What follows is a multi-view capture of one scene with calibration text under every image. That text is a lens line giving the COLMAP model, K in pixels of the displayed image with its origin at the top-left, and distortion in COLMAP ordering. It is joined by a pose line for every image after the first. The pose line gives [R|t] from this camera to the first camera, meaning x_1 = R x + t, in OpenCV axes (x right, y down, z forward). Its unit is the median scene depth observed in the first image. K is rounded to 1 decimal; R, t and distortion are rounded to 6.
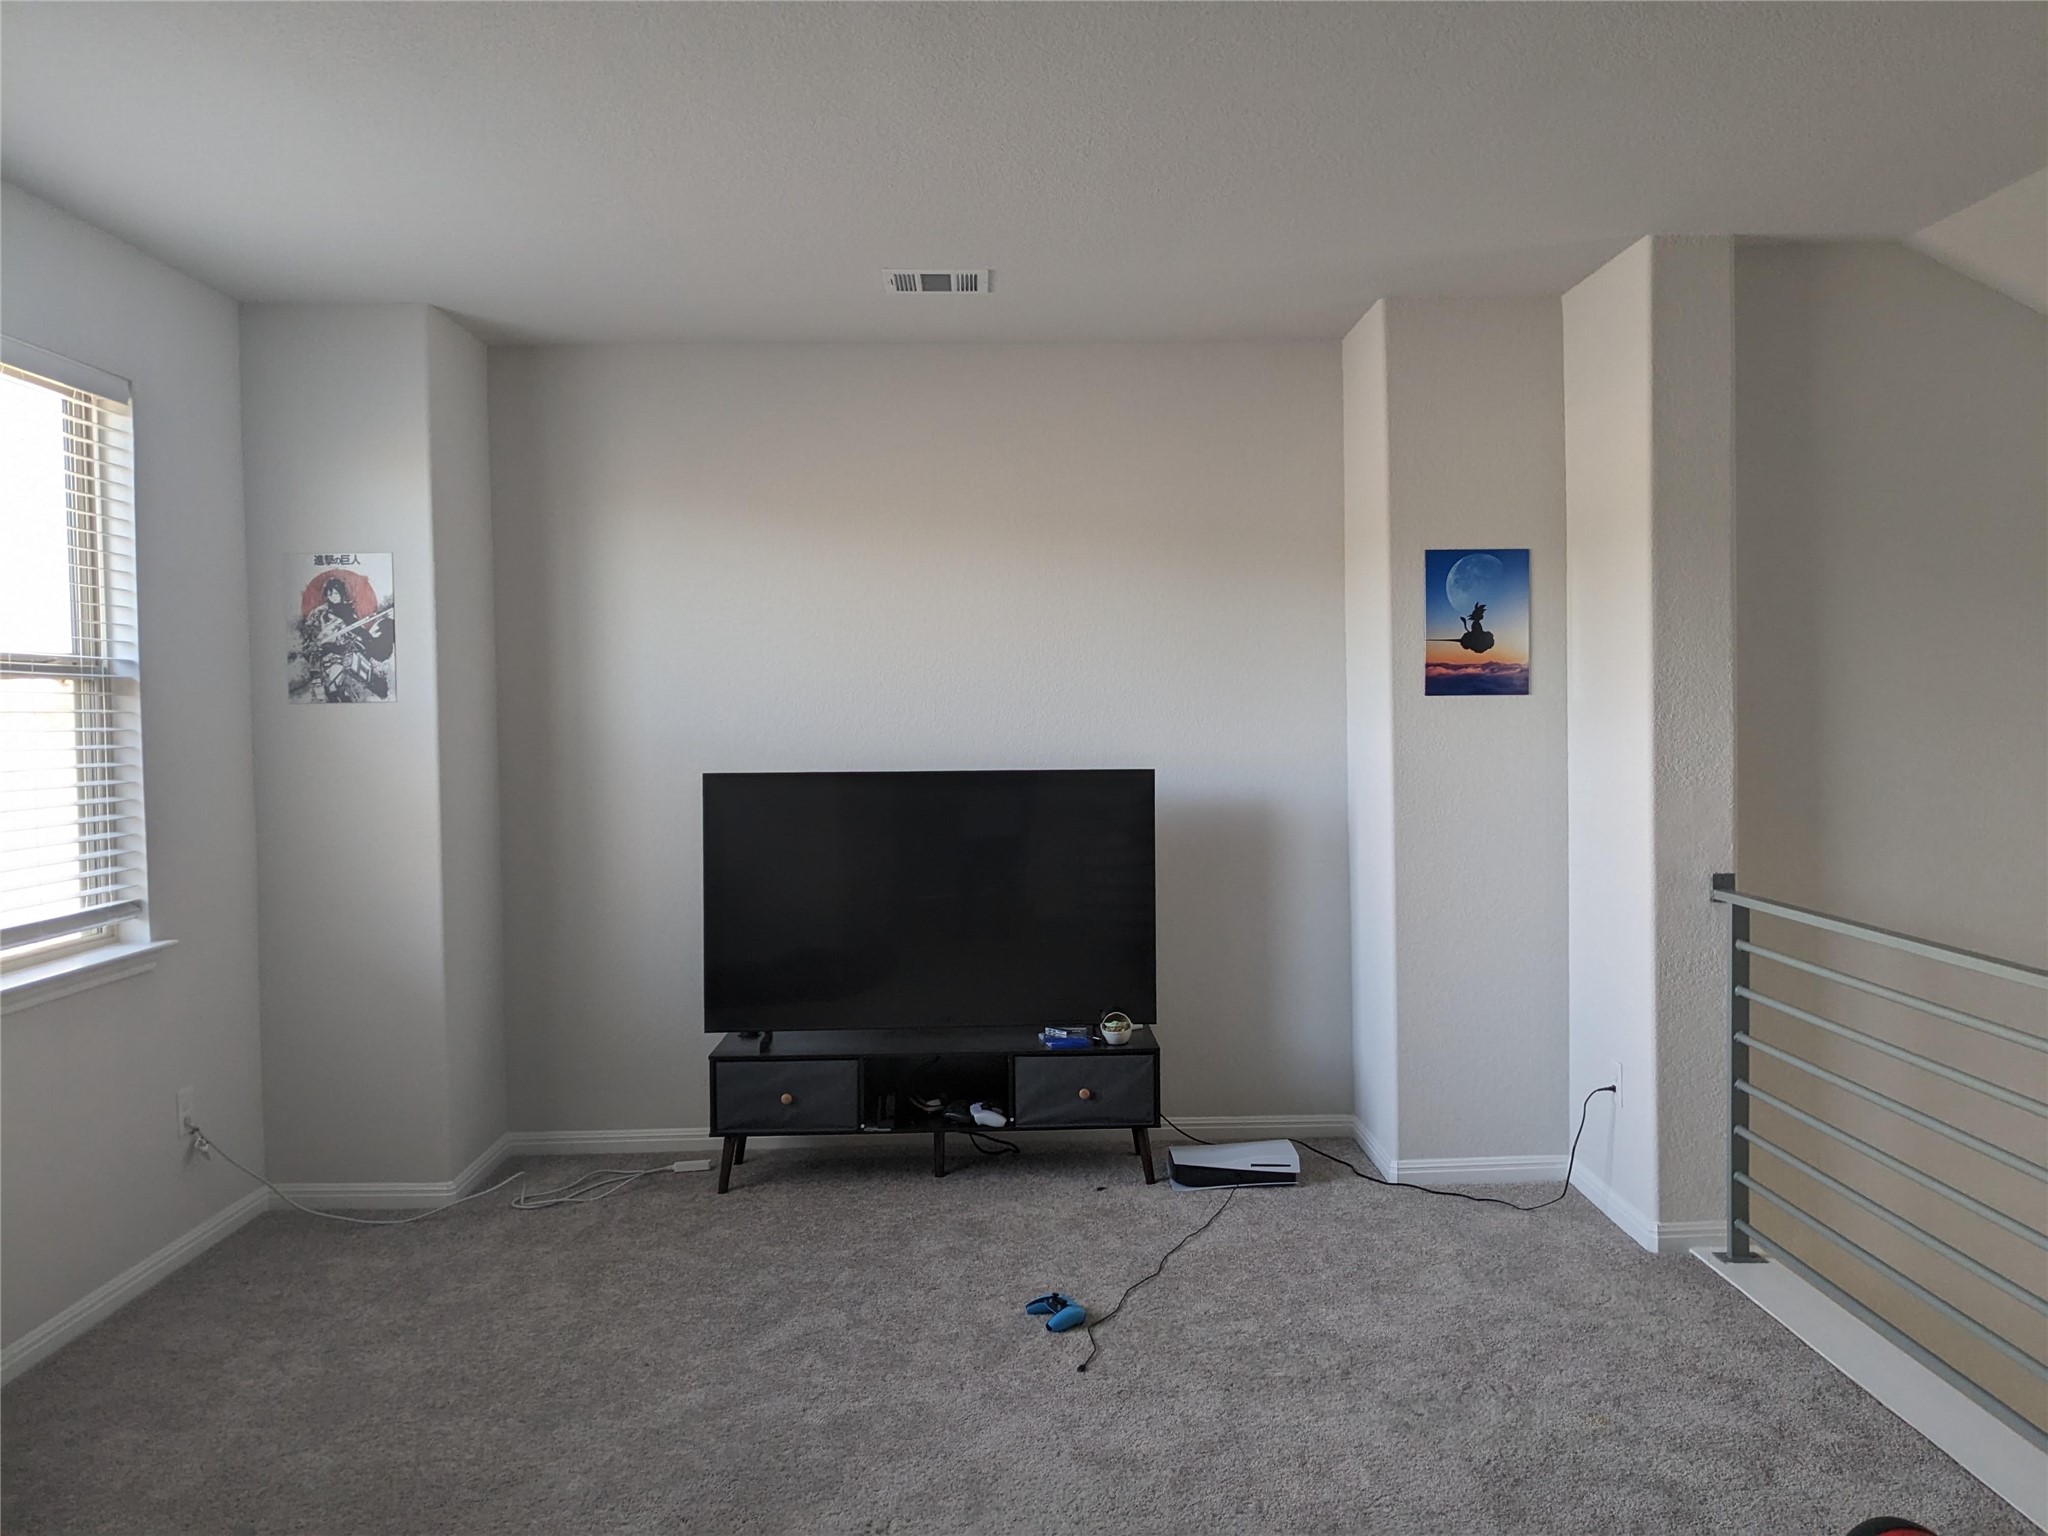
lens RADIAL K [[1614.6, 0, 1158.5], [0, 1614.6, 797.1], [0, 0, 1]] dist [-0.008151, -0.004232]
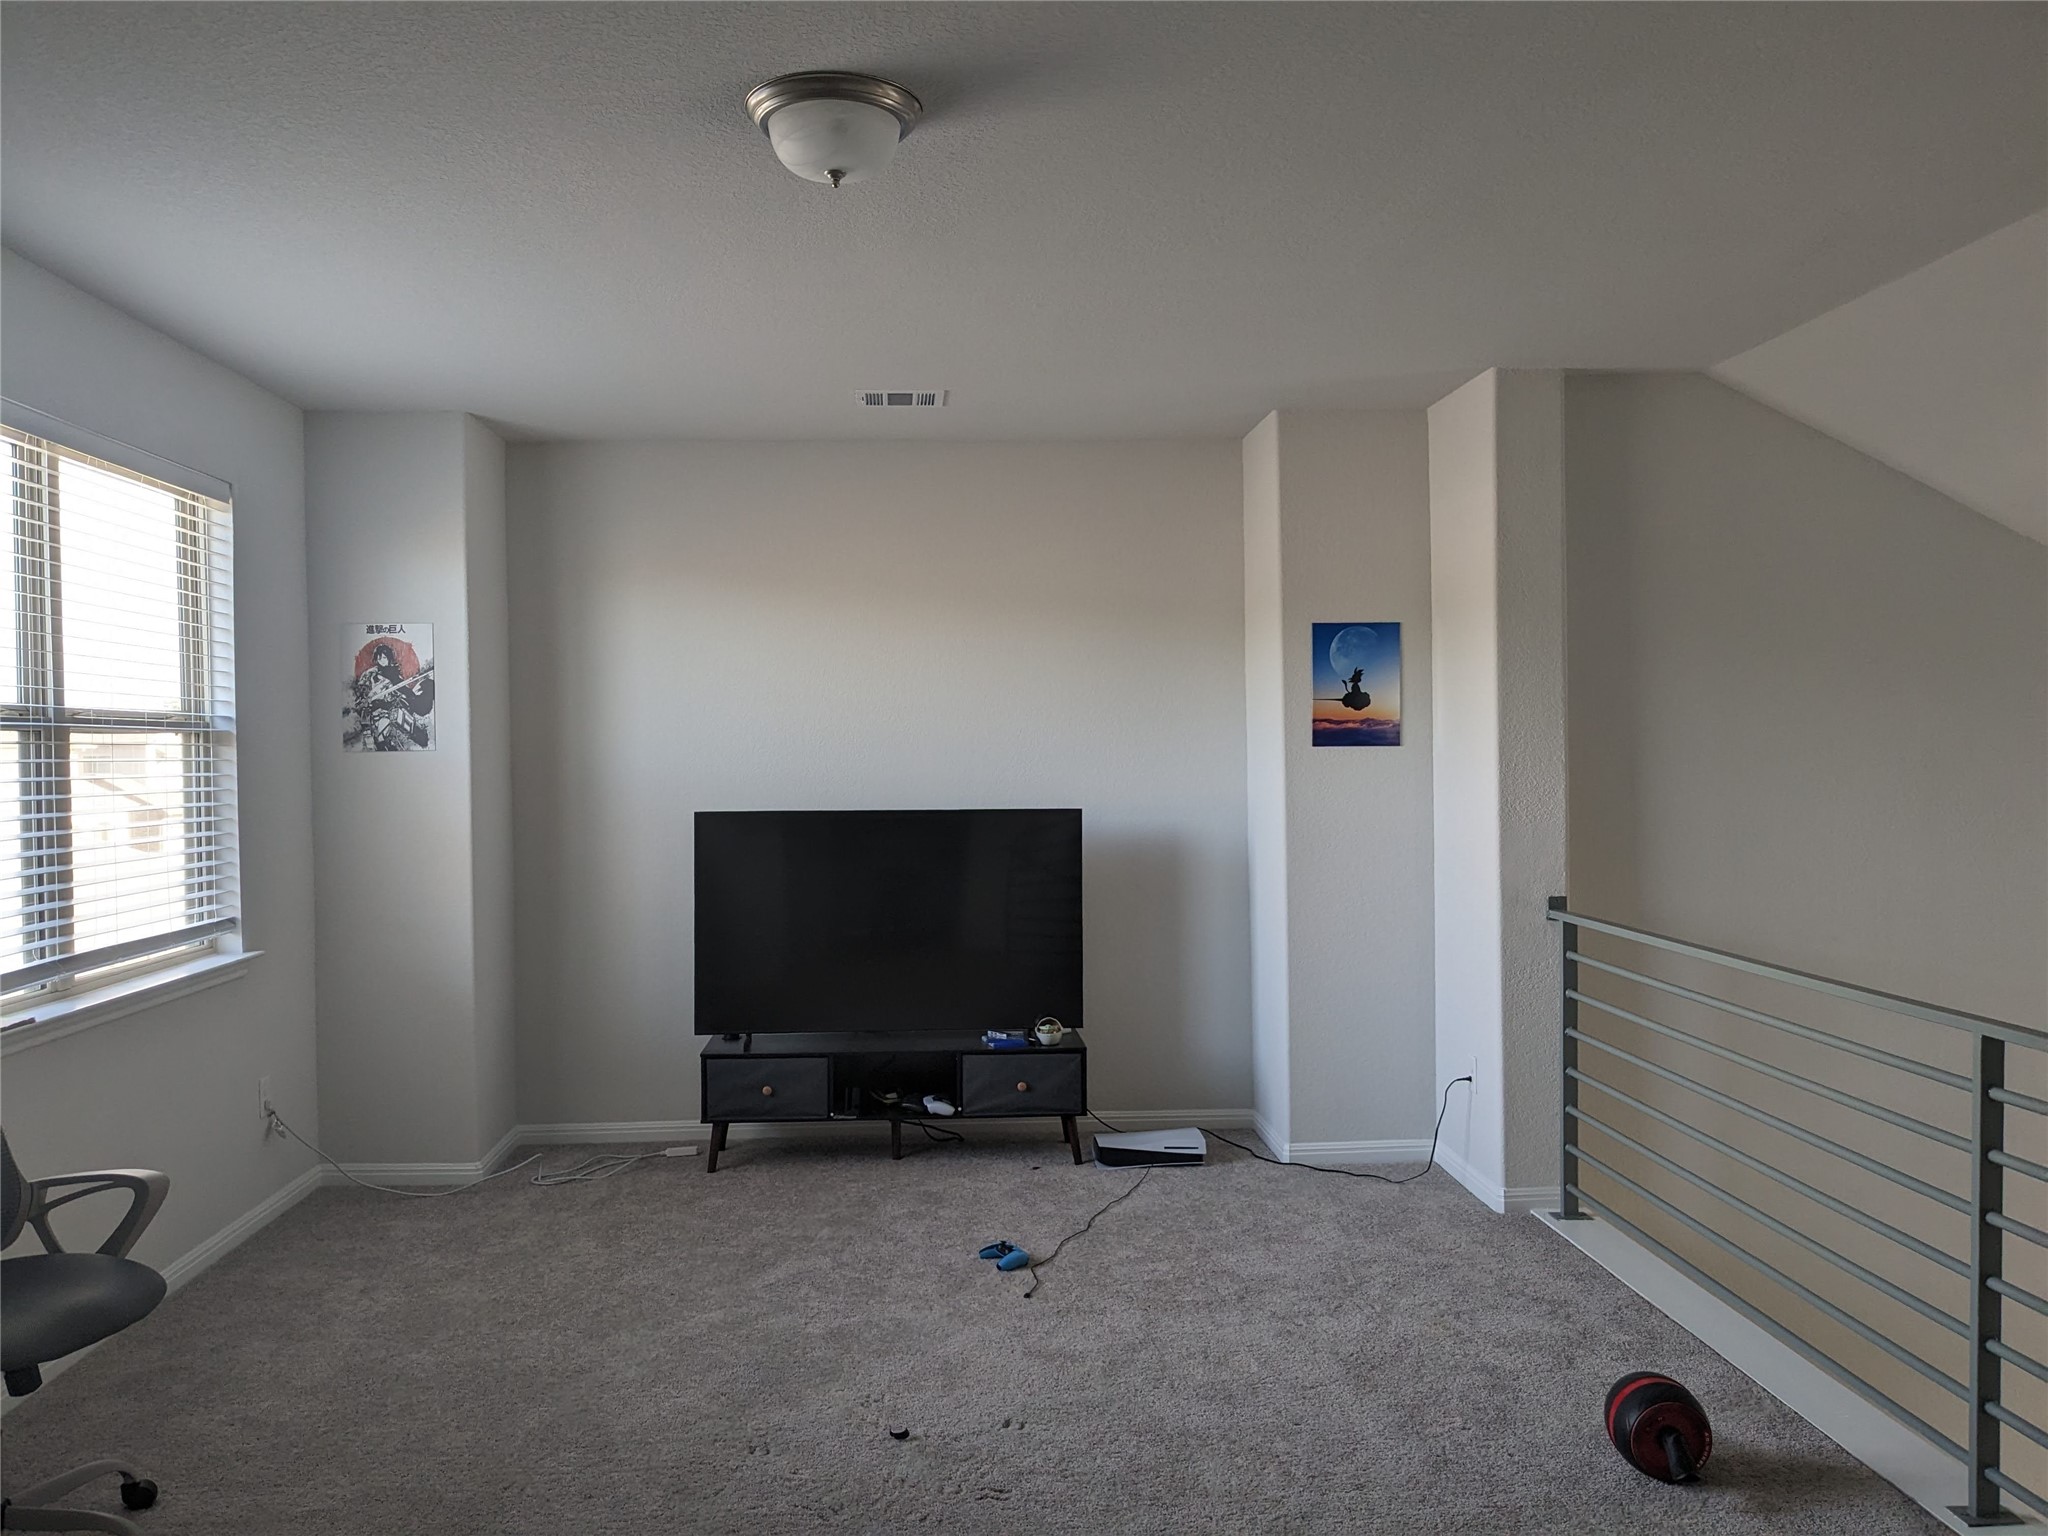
lens RADIAL K [[1614.6, 0, 1158.5], [0, 1614.6, 797.1], [0, 0, 1]] dist [-0.008151, -0.004232]
pose [[0.998533, 0.001500, 0.054132, -0.012055], [-0.000155, 0.999691, -0.024846, 0.003765], [-0.054153, 0.024801, 0.998225, -0.197131]]
